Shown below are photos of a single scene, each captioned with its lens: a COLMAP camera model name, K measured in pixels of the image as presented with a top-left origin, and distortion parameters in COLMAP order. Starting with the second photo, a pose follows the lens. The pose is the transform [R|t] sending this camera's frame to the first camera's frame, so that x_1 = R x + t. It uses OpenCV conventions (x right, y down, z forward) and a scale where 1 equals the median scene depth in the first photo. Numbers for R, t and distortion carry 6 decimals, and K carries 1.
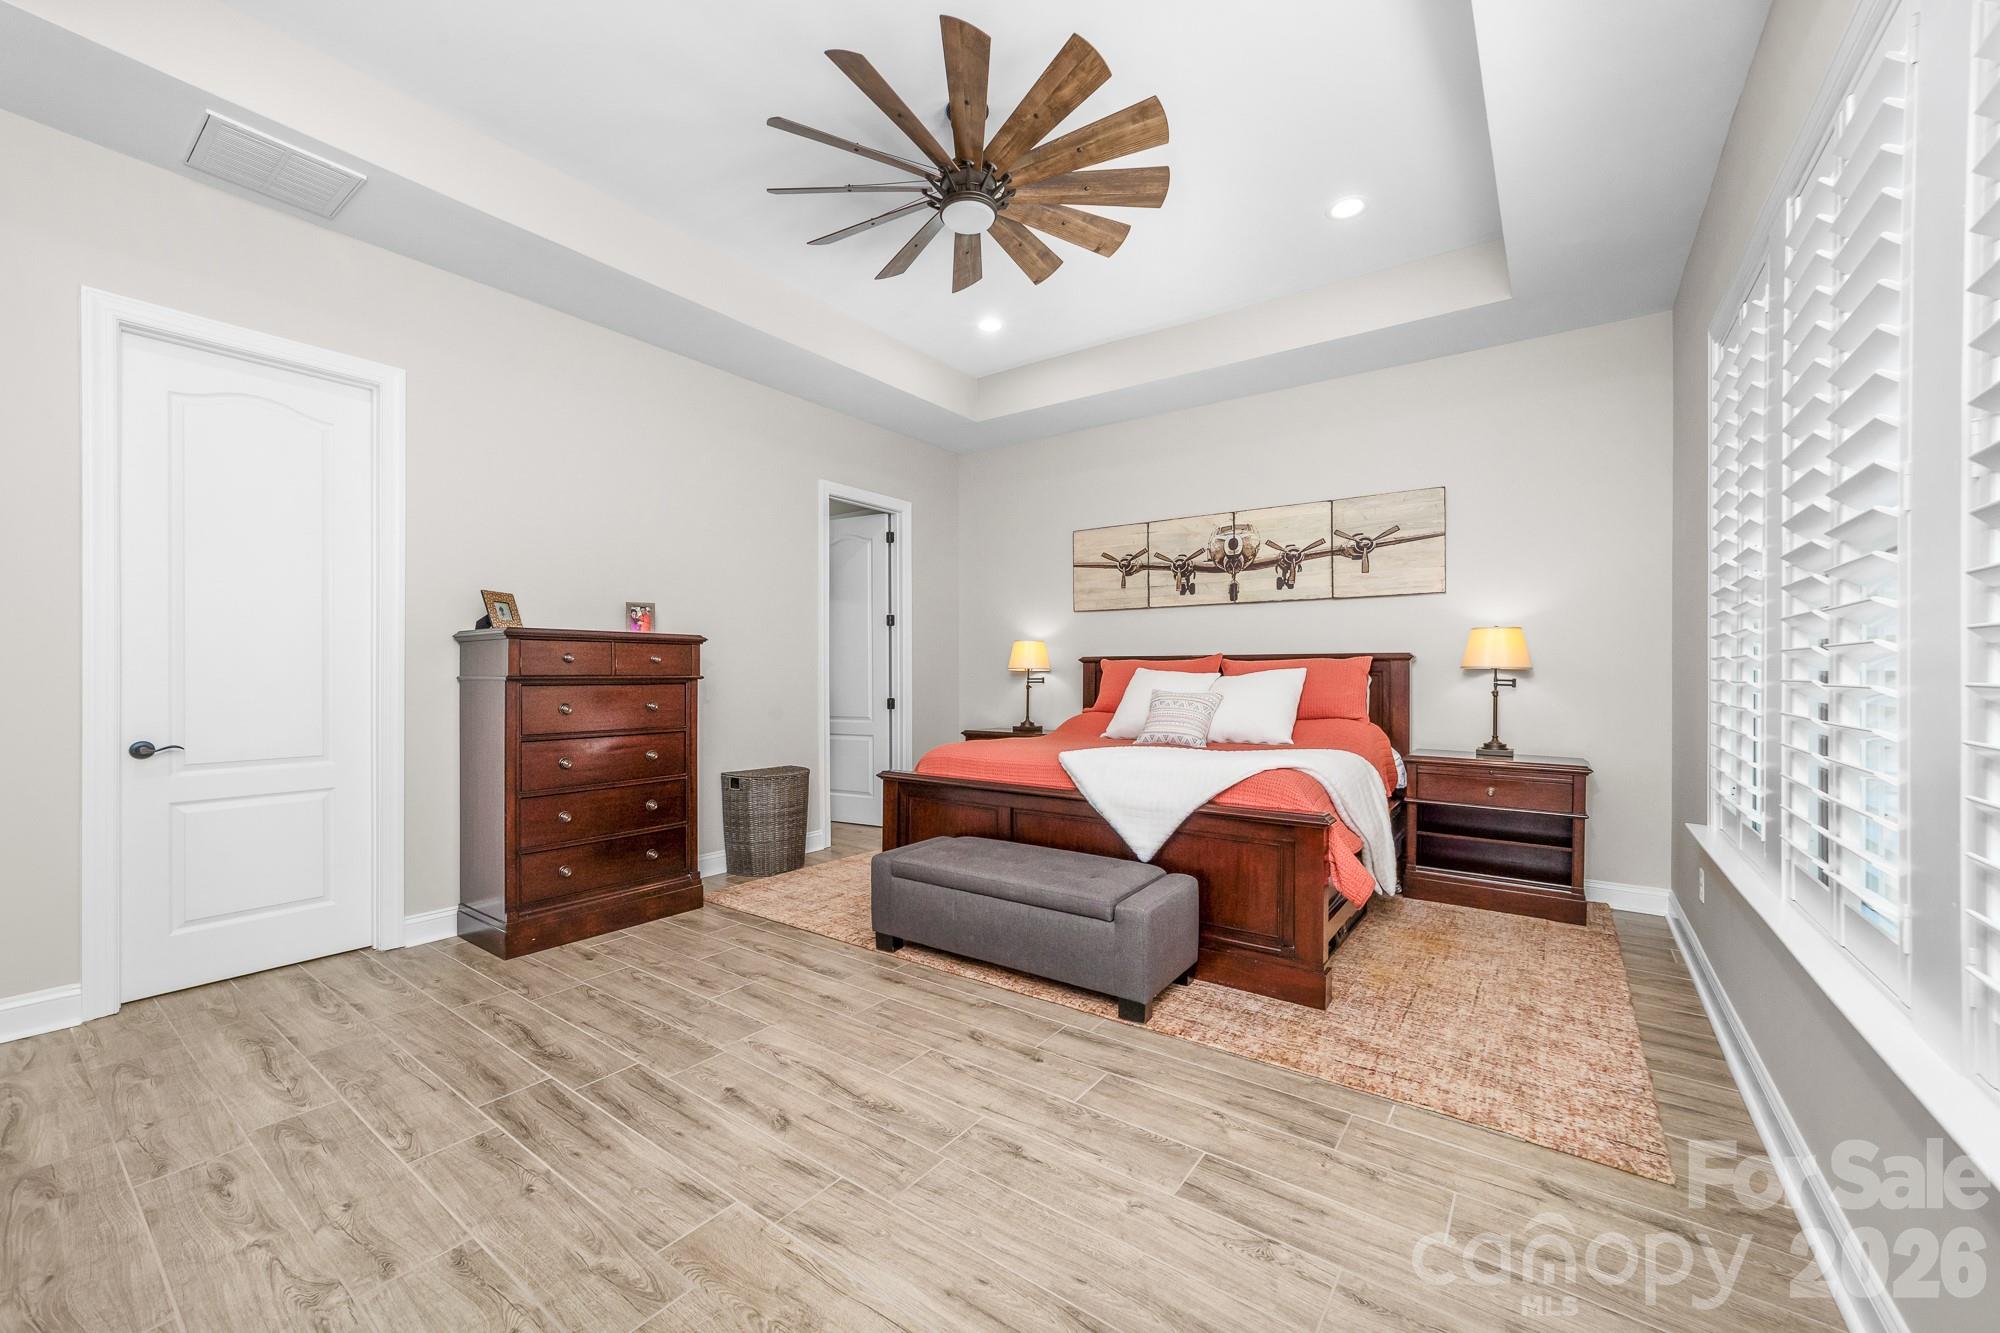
lens RADIAL K [[797.1, 0, 994.1], [0, 797.1, 661.6], [0, 0, 1]] dist [-0.014036, 0.004032]
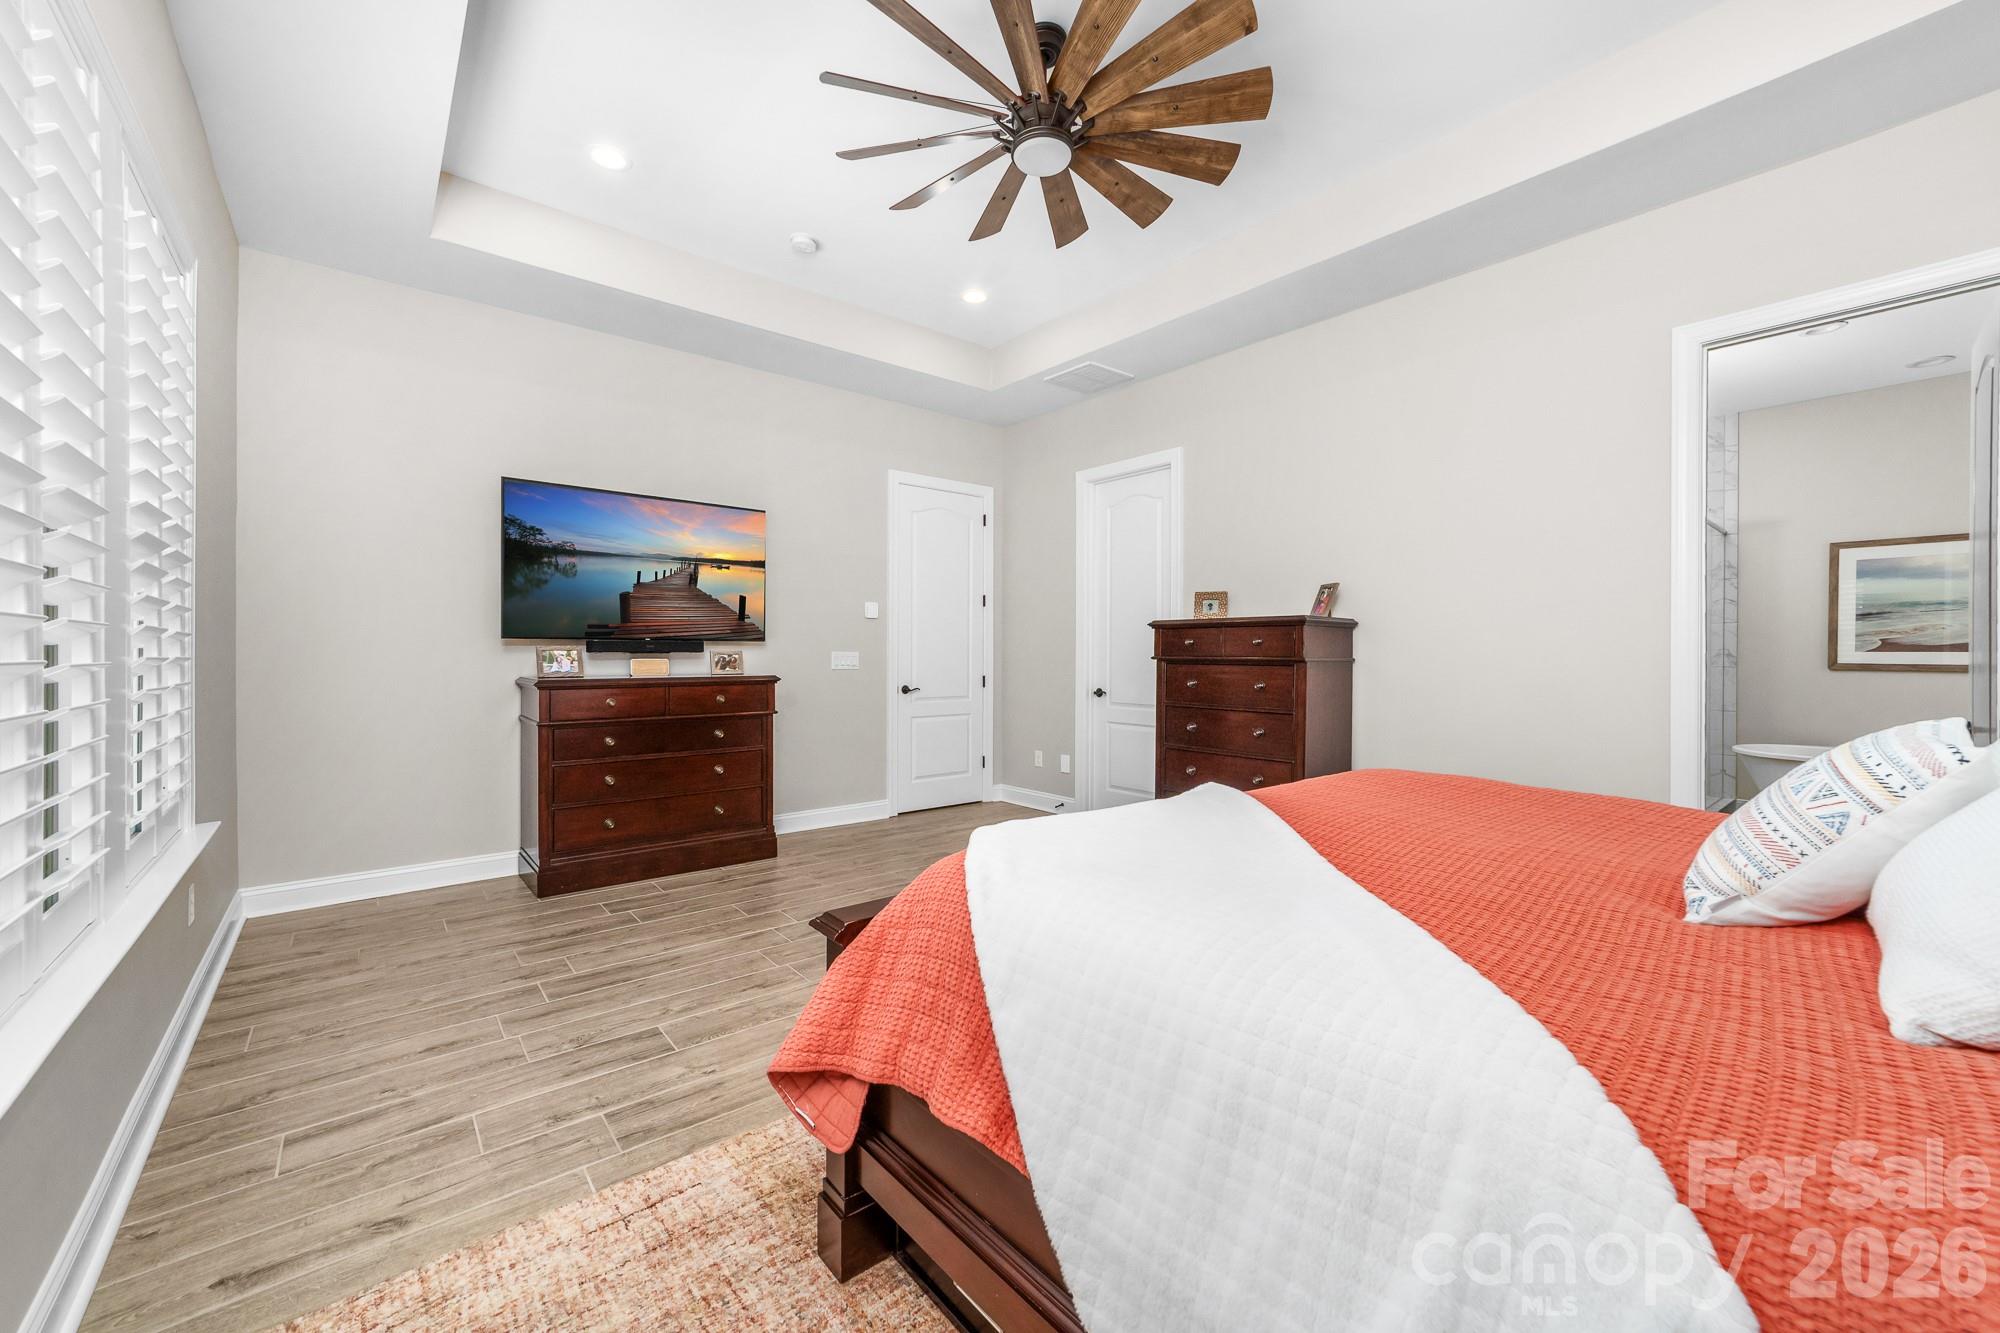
lens RADIAL K [[760.9, 0, 977.3], [0, 760.9, 655.4], [0, 0, 1]] dist [0.000428, 0.000088]
pose [[-0.261510, 0.000551, -0.965201, 0.830348], [0.011662, 0.999929, -0.002589, 0.007905], [0.965130, -0.011933, -0.261498, 1.139534]]
